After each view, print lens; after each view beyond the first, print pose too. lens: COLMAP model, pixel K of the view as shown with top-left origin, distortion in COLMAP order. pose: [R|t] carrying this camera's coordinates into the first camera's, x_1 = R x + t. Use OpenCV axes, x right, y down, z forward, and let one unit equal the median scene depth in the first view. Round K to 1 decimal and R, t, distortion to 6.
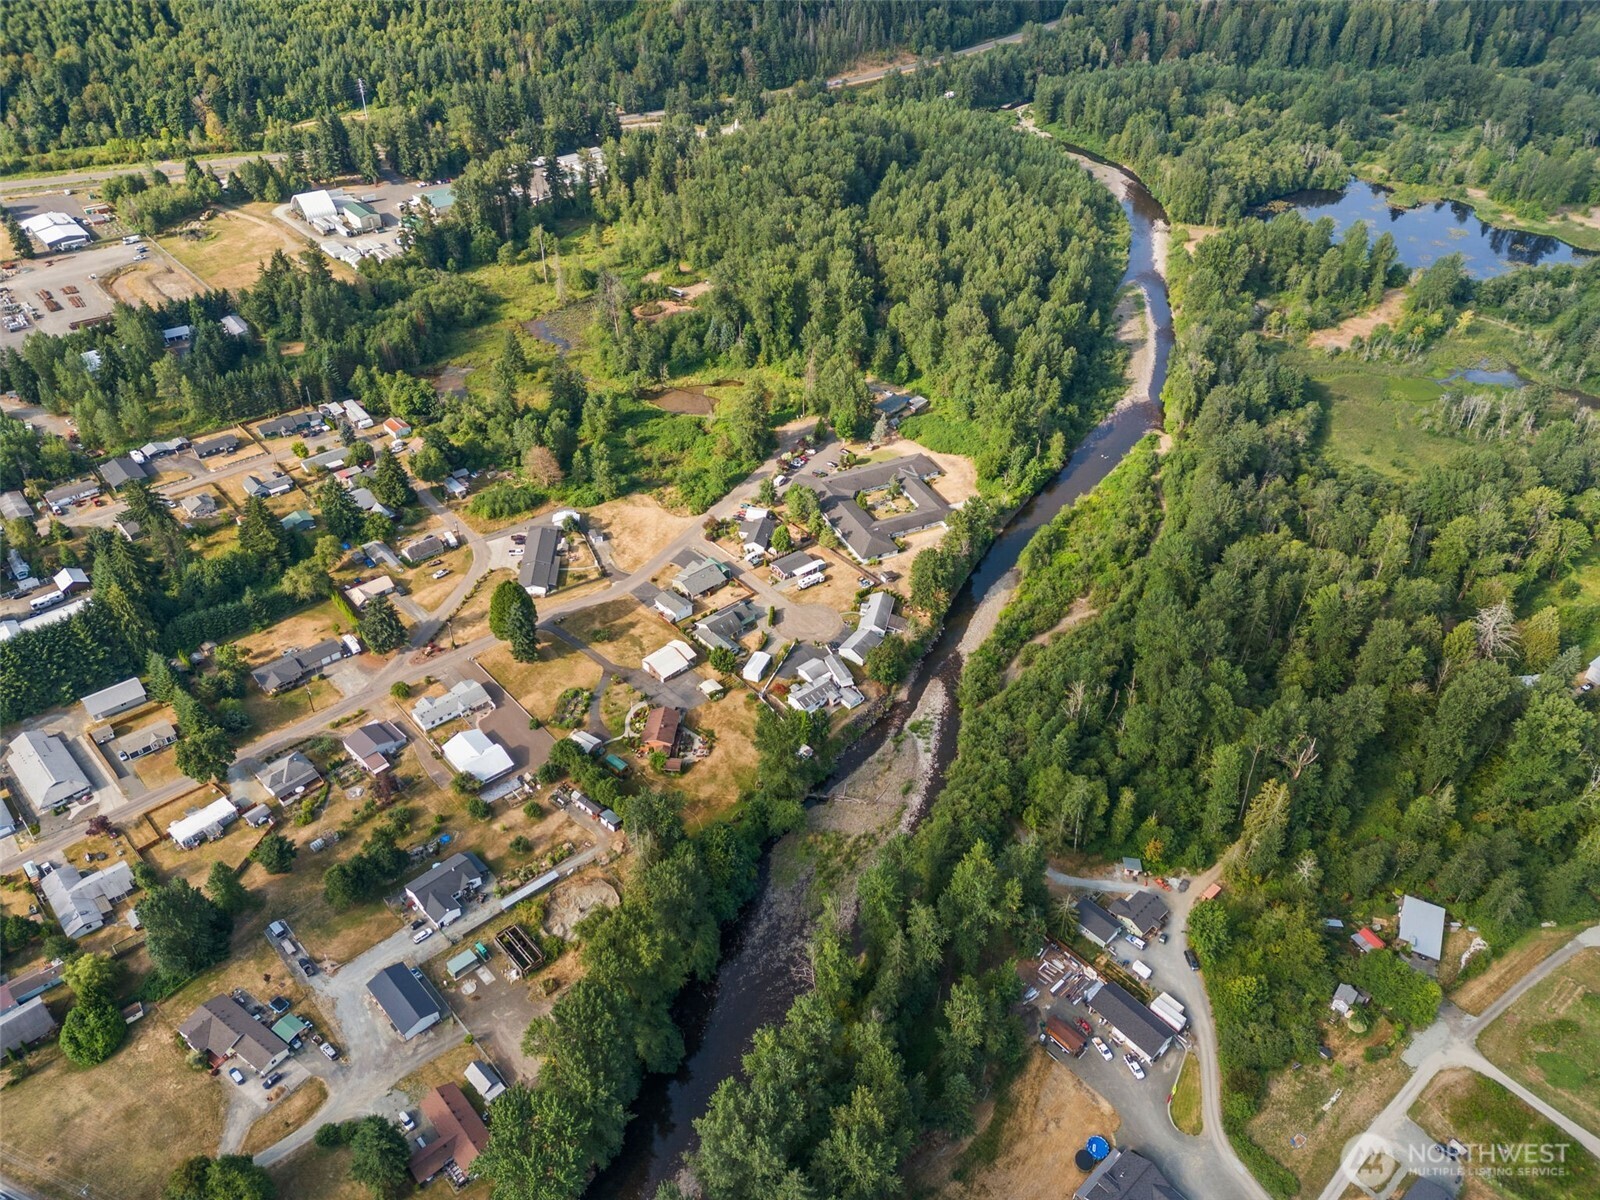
lens RADIAL K [[1159.9, 0, 800.0], [0, 1159.9, 600.0], [0, 0, 1]] dist [0.071743, -0.066710]
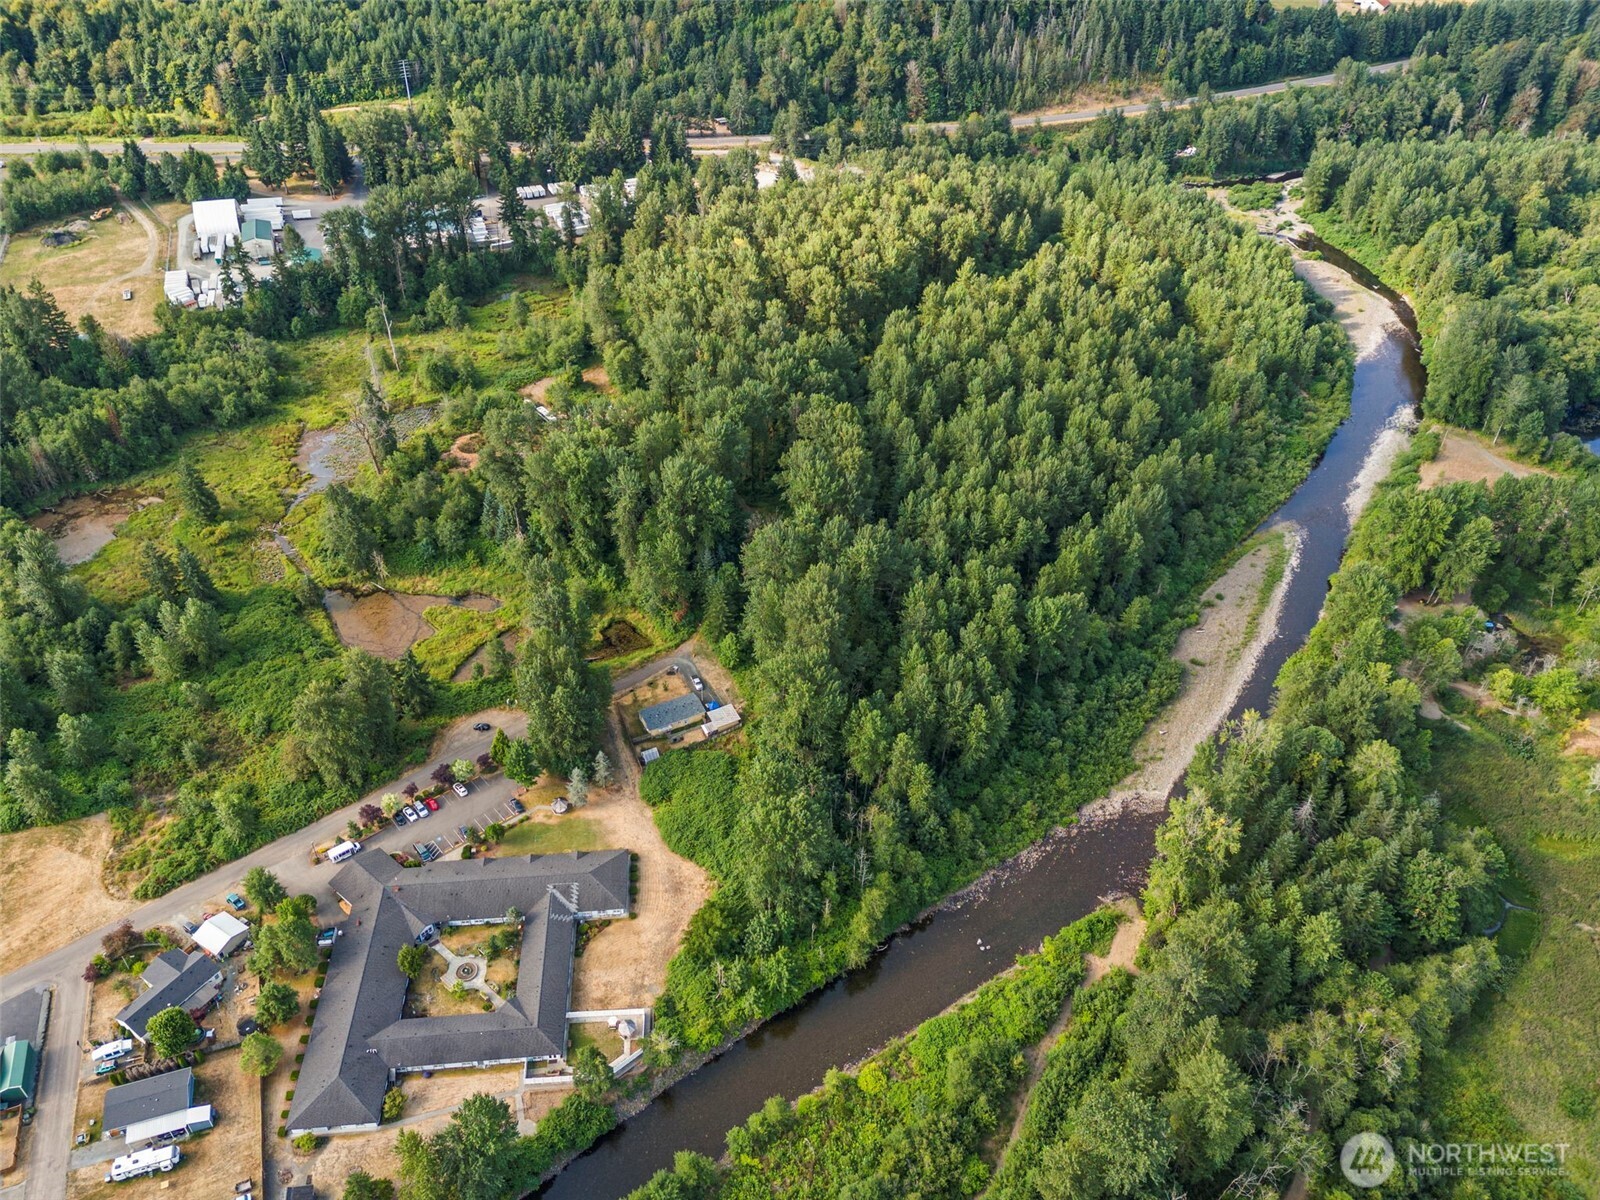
lens RADIAL K [[1159.9, 0, 800.0], [0, 1159.9, 600.0], [0, 0, 1]] dist [0.071743, -0.066710]
pose [[0.938576, 0.211764, -0.272455, 0.180071], [-0.210432, 0.977001, 0.034455, -0.164310], [0.273485, 0.024994, 0.961551, 0.304069]]
